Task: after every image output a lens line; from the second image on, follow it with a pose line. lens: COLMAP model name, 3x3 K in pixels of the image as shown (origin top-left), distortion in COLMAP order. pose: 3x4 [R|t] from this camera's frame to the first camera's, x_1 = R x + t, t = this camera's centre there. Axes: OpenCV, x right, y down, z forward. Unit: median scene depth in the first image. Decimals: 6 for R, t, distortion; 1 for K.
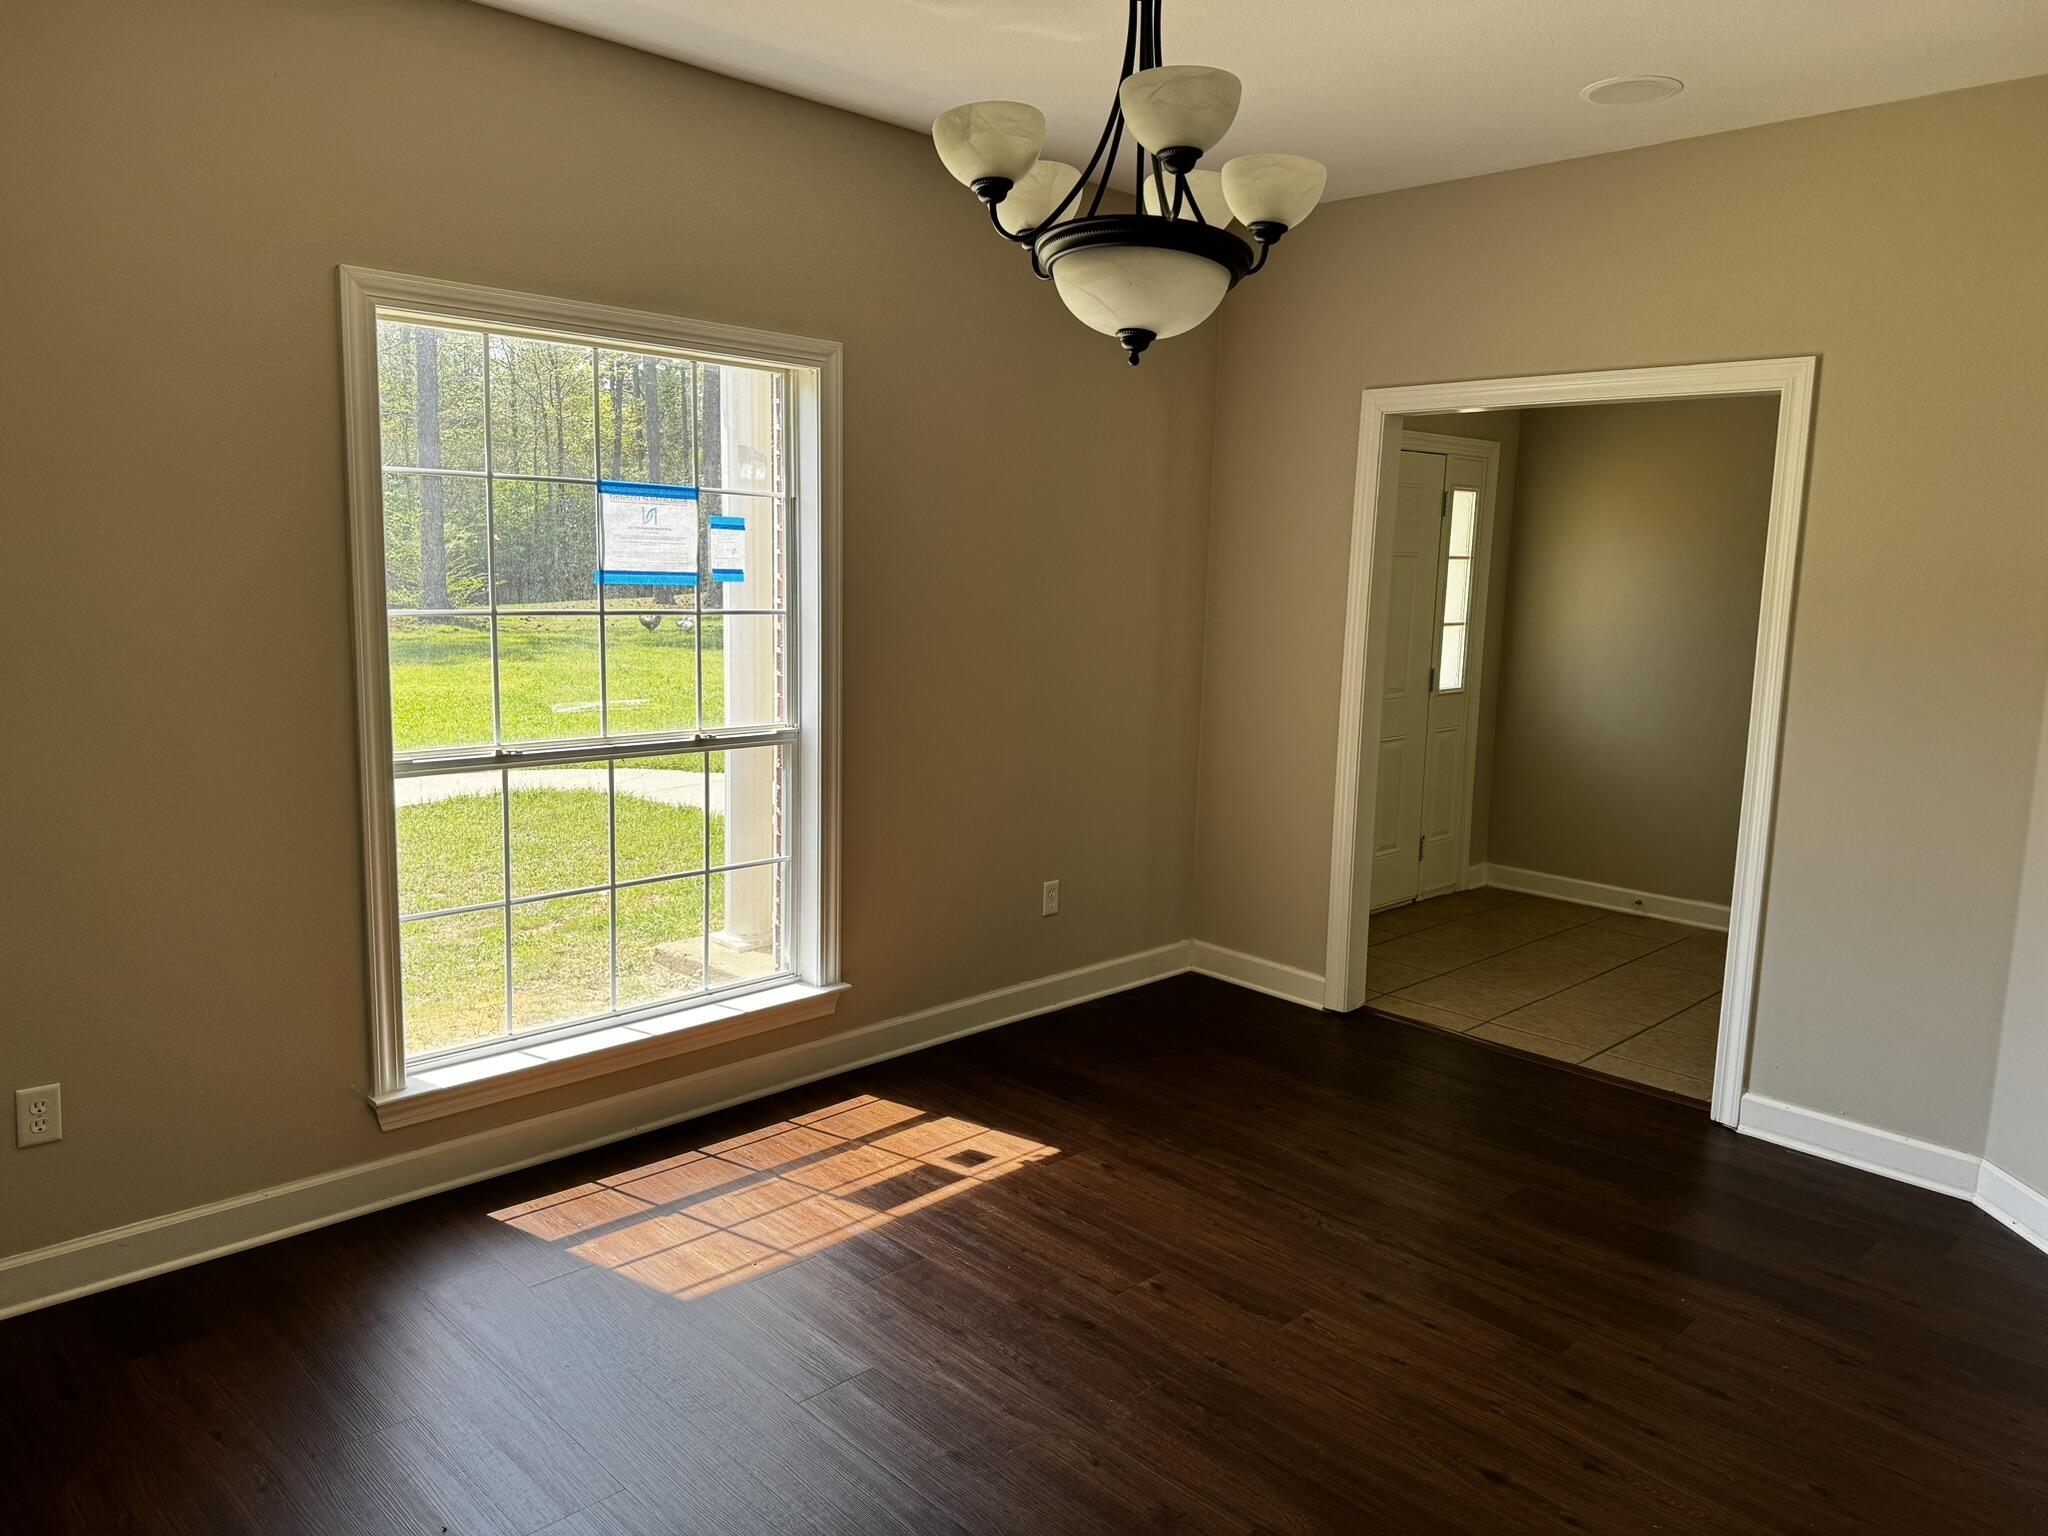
lens RADIAL K [[1465.1, 0, 1001.5], [0, 1465.1, 759.1], [0, 0, 1]] dist [0.032030, -0.003398]
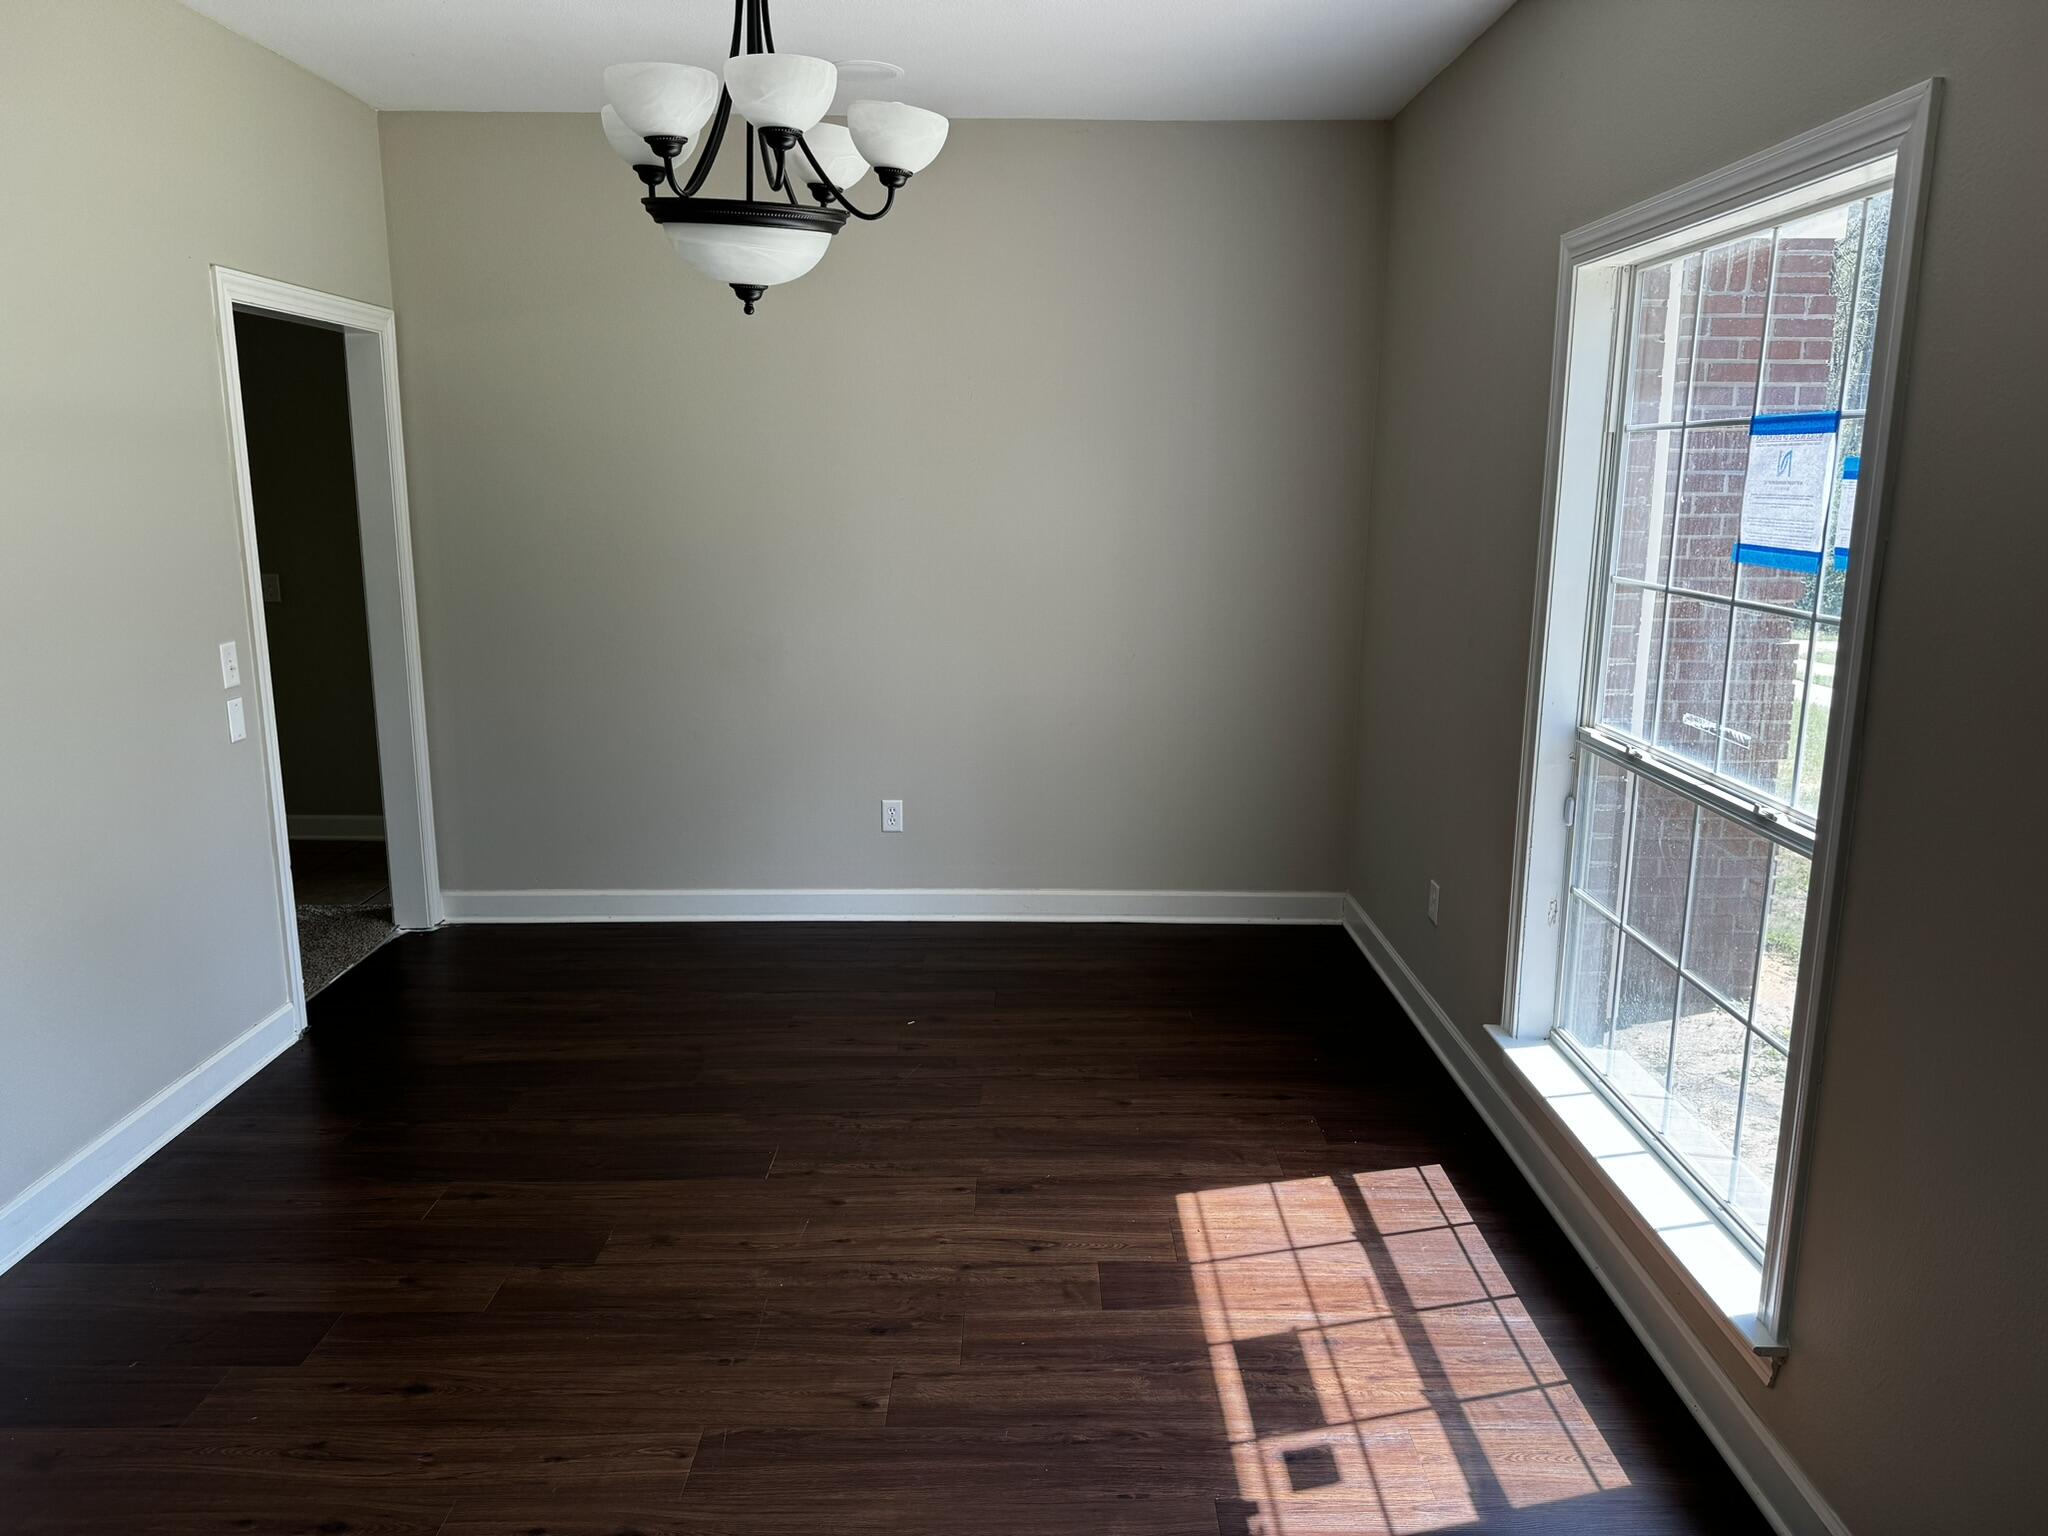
lens RADIAL K [[1441.9, 0, 1024.0], [0, 1441.9, 768.0], [0, 0, 1]] dist [0.069876, -0.070604]
pose [[-0.685292, 0.118492, -0.718564, 0.573744], [-0.130583, 0.950692, 0.281307, -0.209844], [0.716466, 0.286610, -0.636028, 1.447823]]
